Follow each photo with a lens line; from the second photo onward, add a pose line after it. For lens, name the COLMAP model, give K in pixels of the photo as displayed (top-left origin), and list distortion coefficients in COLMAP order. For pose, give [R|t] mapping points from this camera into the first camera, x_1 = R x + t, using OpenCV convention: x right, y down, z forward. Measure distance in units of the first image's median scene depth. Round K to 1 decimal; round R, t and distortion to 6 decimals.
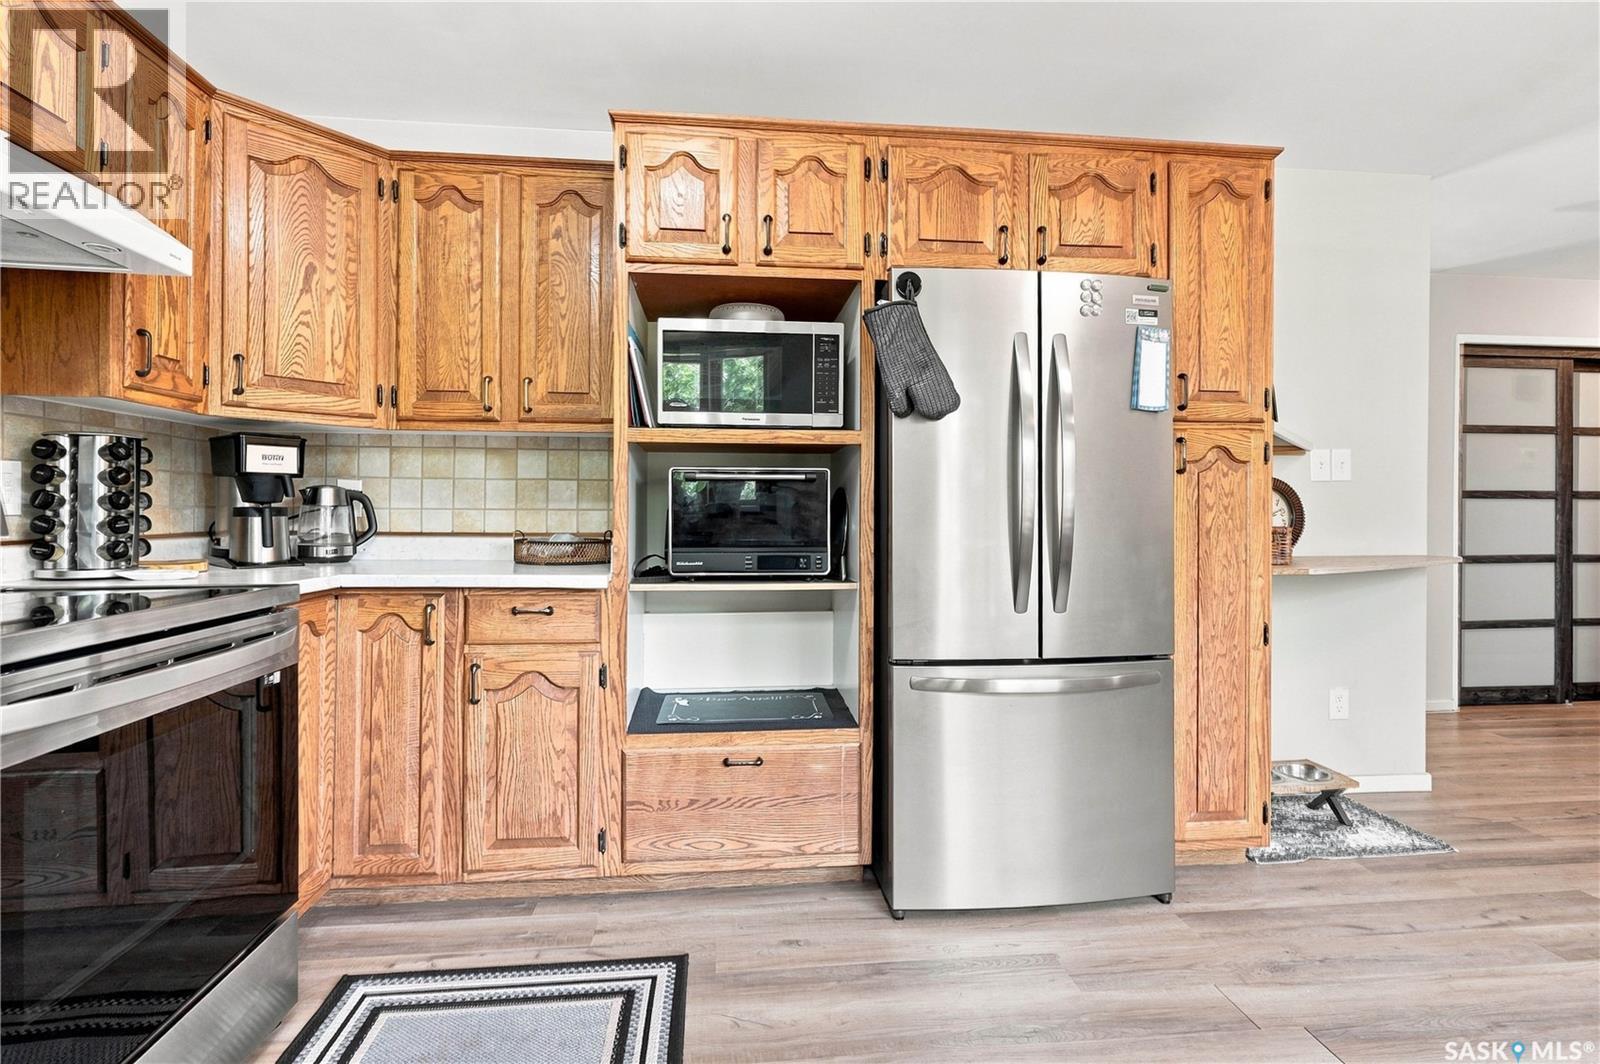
lens RADIAL K [[748.9, 0, 797.2], [0, 748.9, 512.6], [0, 0, 1]] dist [-0.000406, 0.000494]
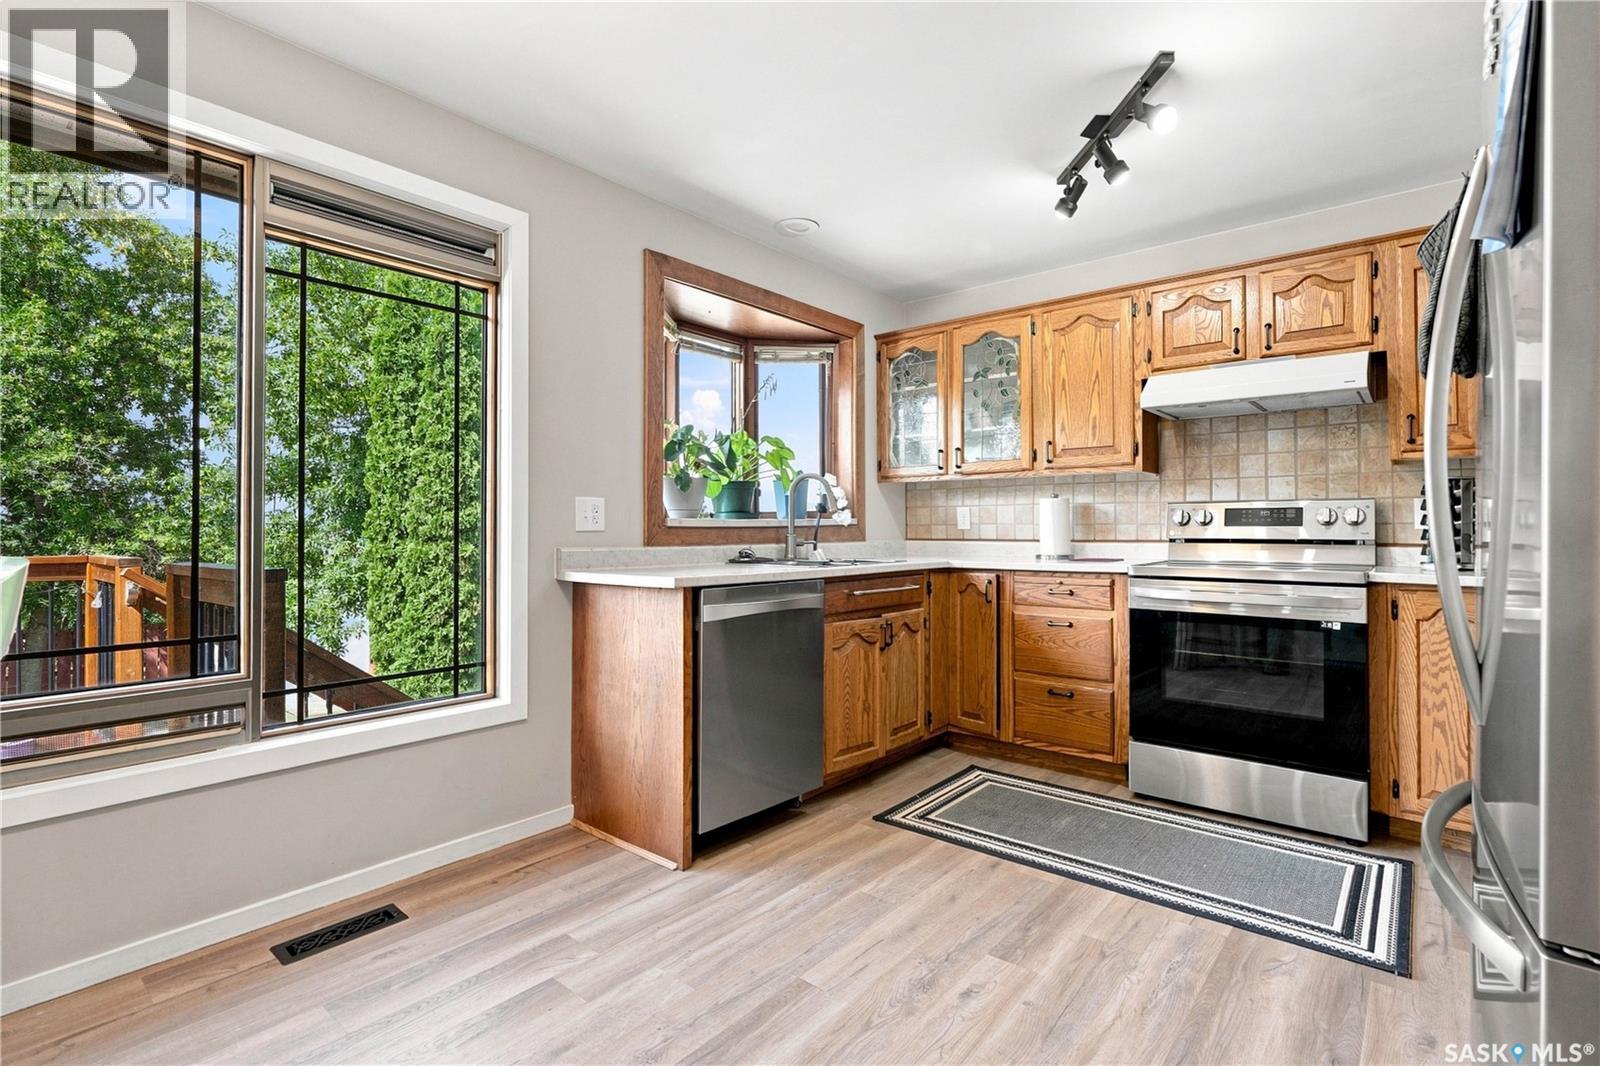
lens RADIAL K [[752.2, 0, 804.8], [0, 752.2, 521.0], [0, 0, 1]] dist [0.000625, 0.000532]
pose [[-0.713967, -0.010916, -0.700094, 0.963779], [-0.001742, 0.999903, -0.013815, 0.009061], [0.700177, -0.008644, -0.713917, 0.999469]]
